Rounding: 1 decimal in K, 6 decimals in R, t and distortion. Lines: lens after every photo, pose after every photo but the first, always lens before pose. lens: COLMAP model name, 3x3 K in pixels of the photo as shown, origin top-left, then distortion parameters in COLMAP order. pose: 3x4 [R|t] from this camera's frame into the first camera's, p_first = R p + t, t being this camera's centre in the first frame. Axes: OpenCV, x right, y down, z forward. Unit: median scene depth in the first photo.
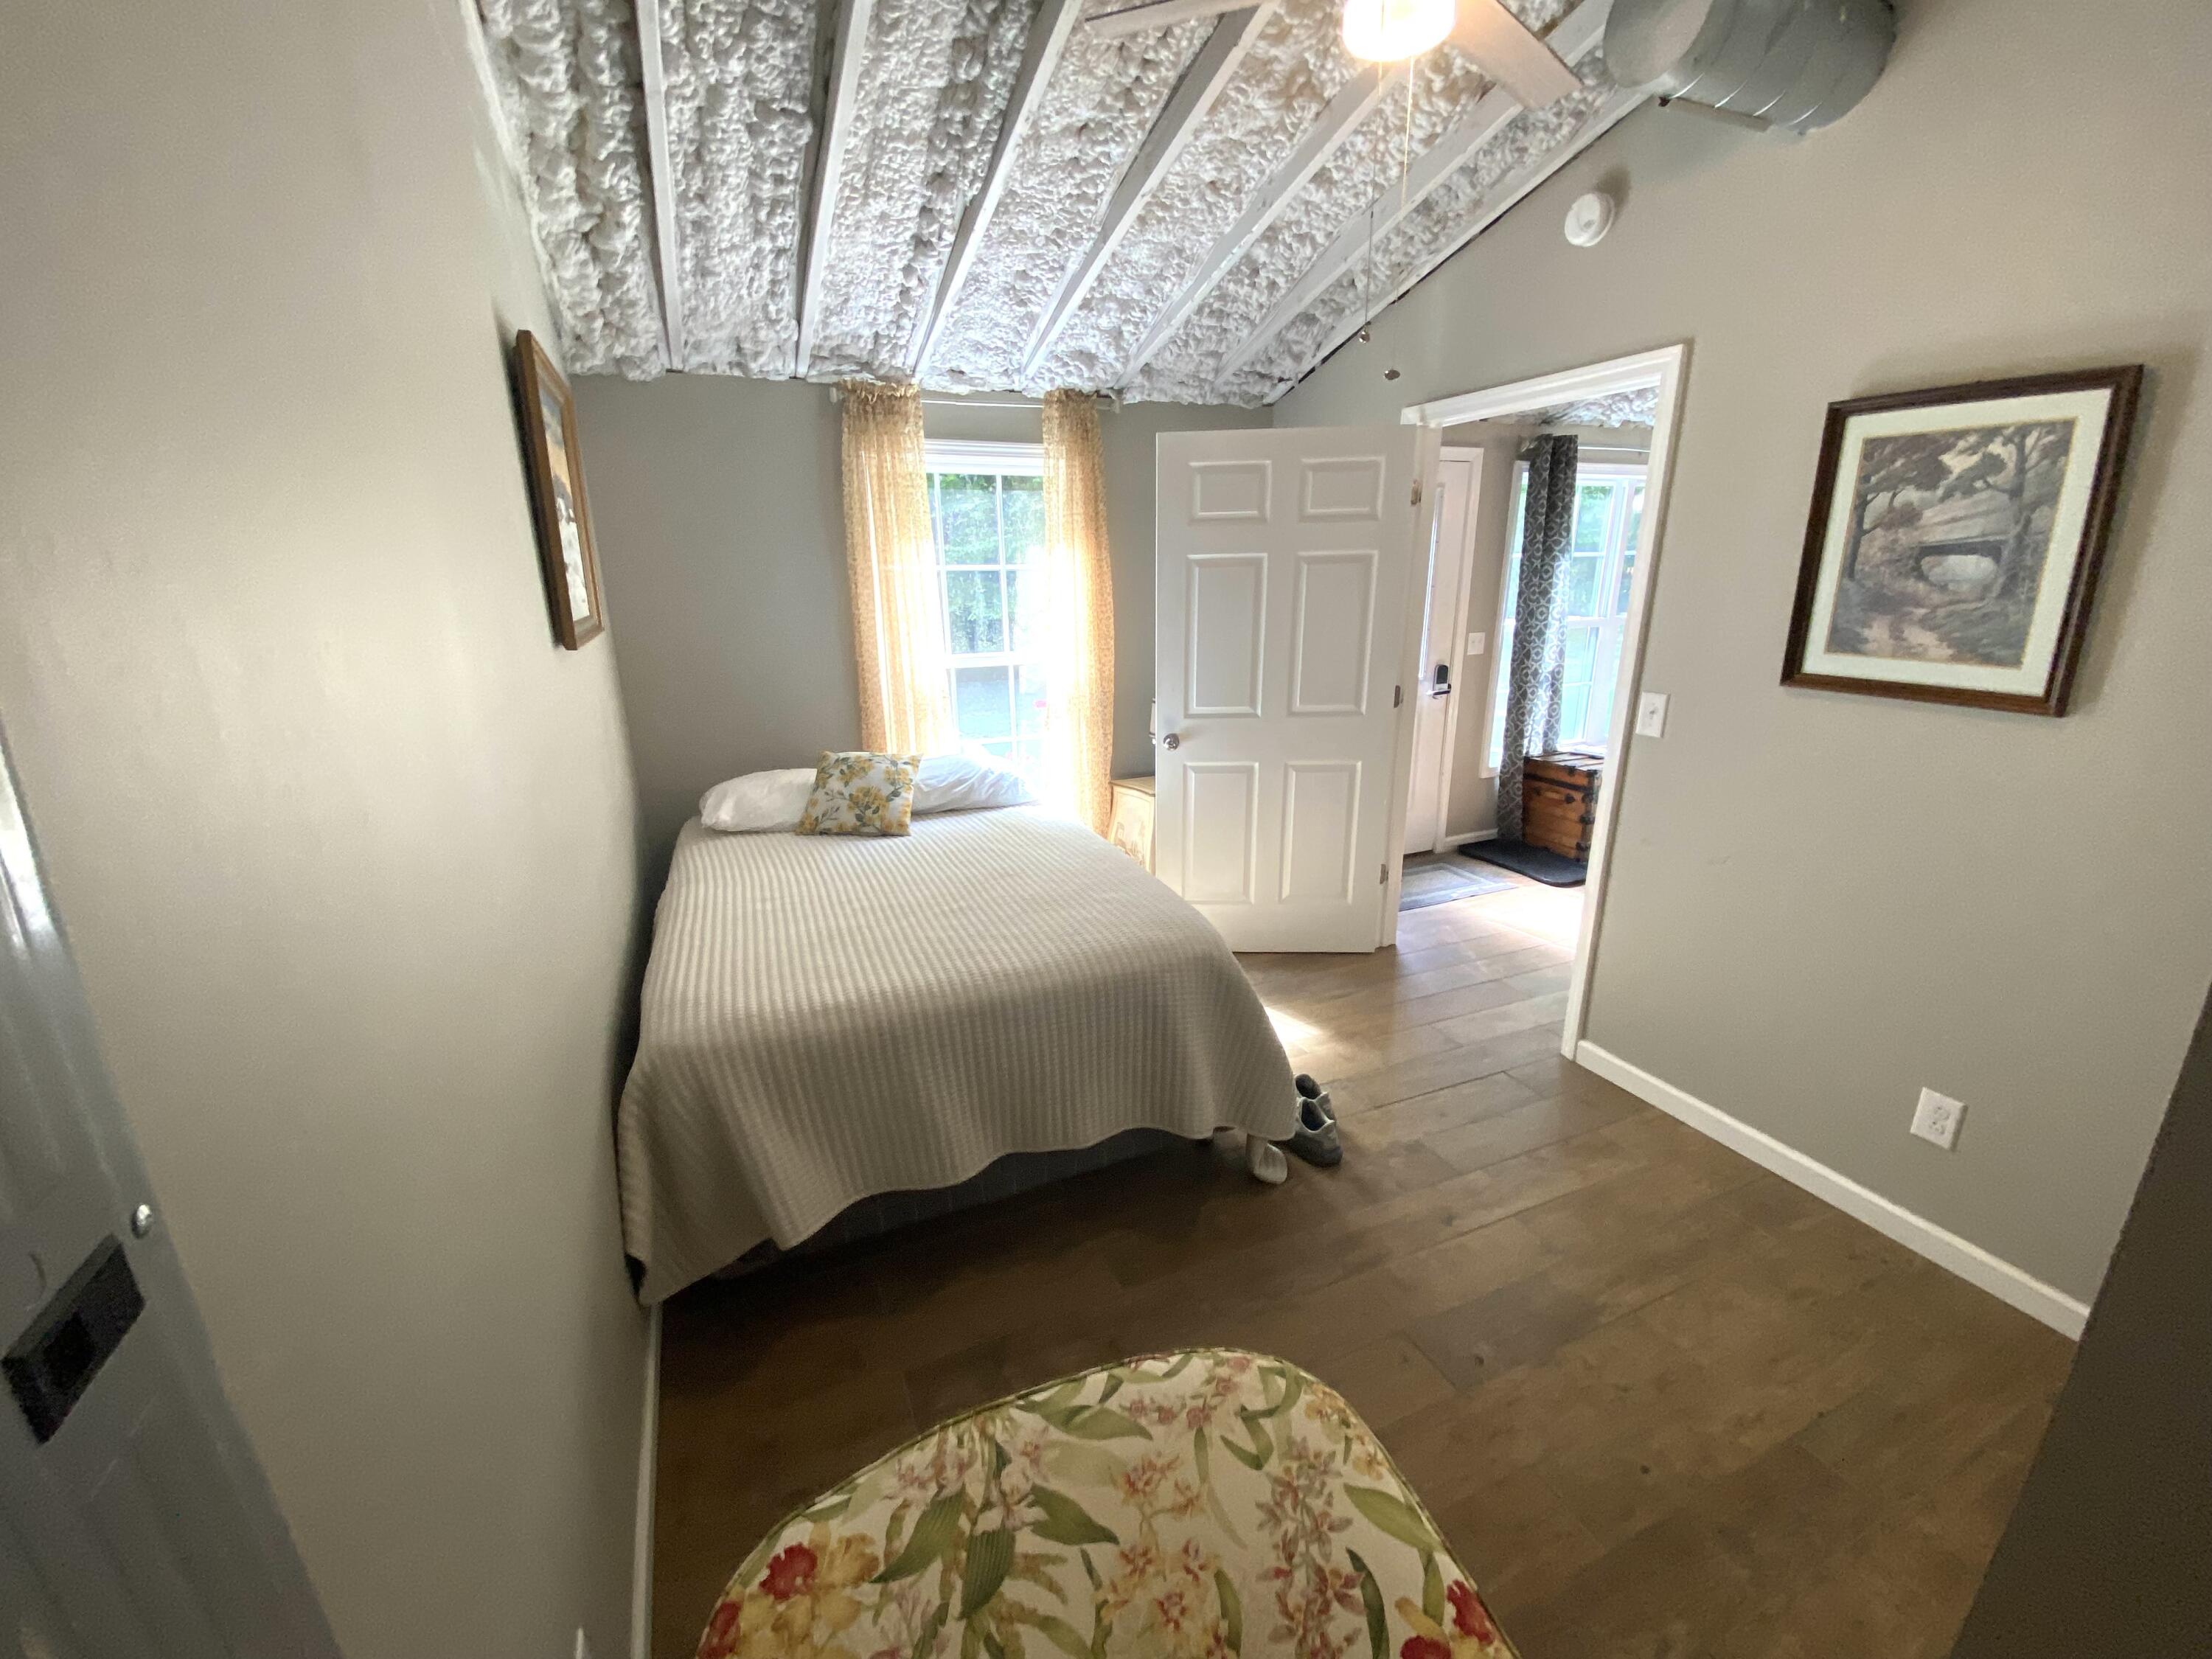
lens RADIAL K [[895.6, 0, 1094.0], [0, 895.6, 827.2], [0, 0, 1]] dist [0.020610, -0.018787]
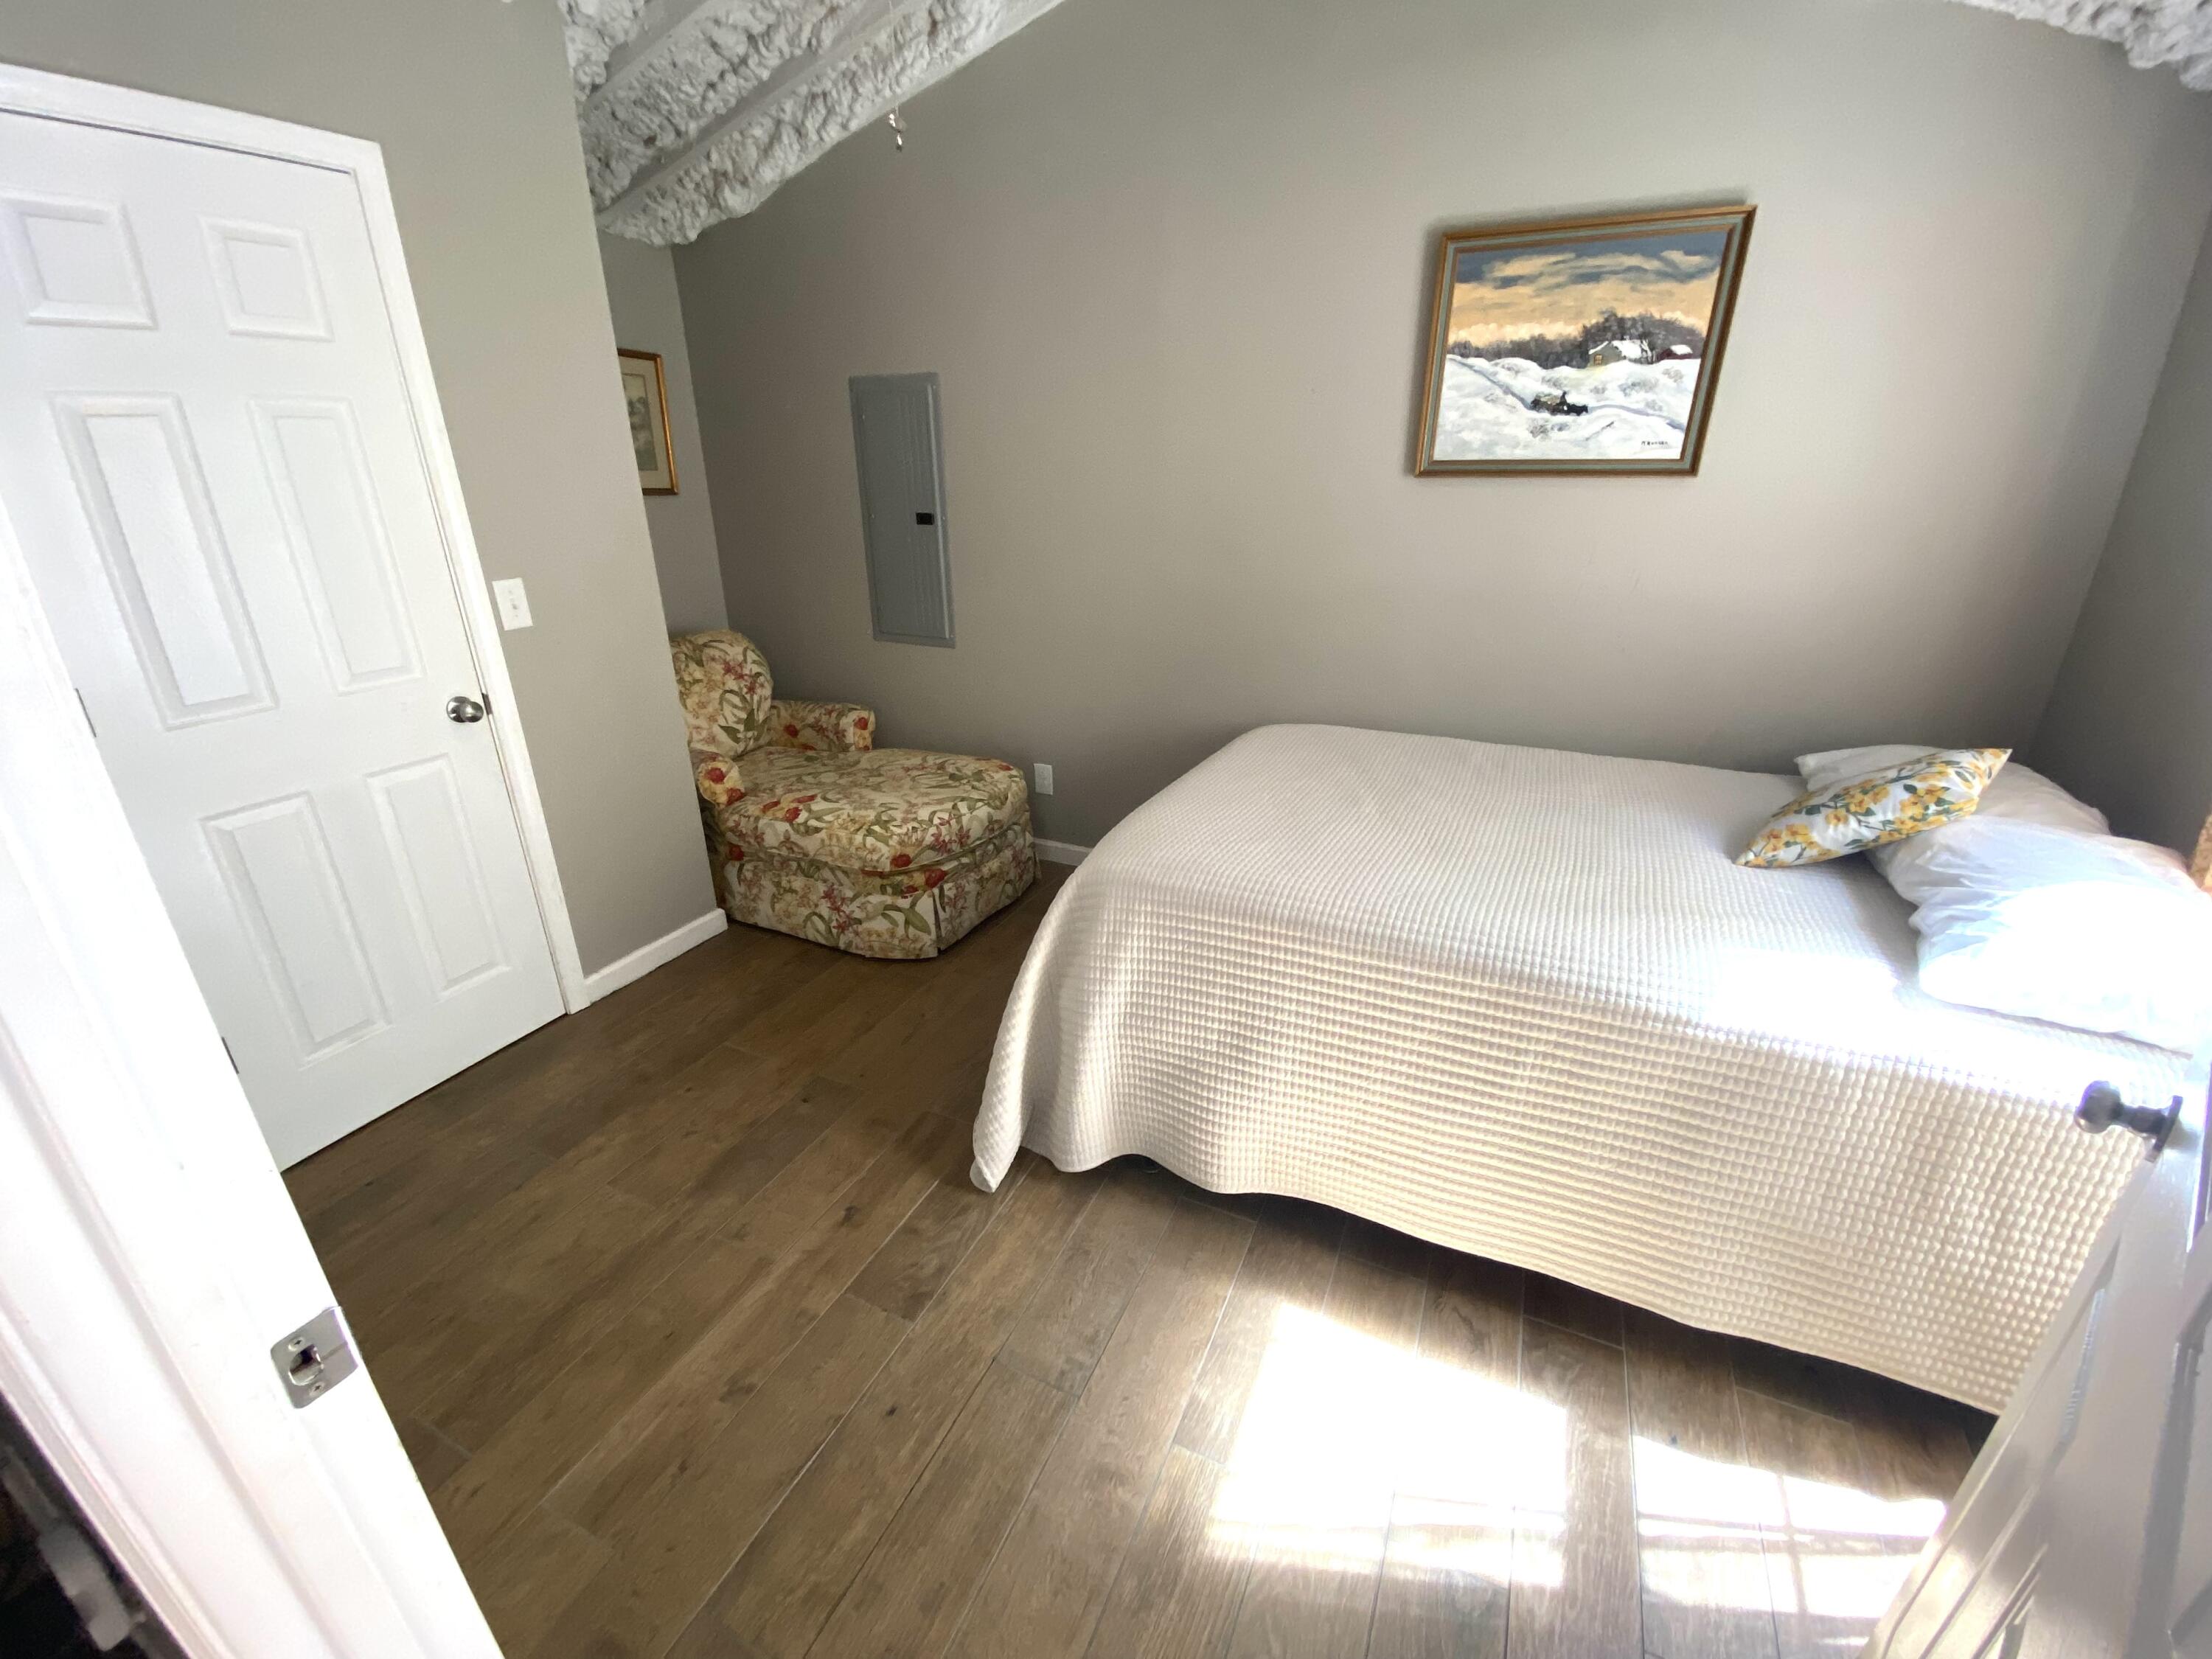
lens RADIAL K [[895.6, 0, 1094.0], [0, 895.6, 827.2], [0, 0, 1]] dist [0.020610, -0.018787]
pose [[-0.751295, 0.265989, -0.603991, 0.803751], [-0.176886, 0.800544, 0.572573, -0.470183], [0.635820, 0.537009, -0.554396, 1.795098]]
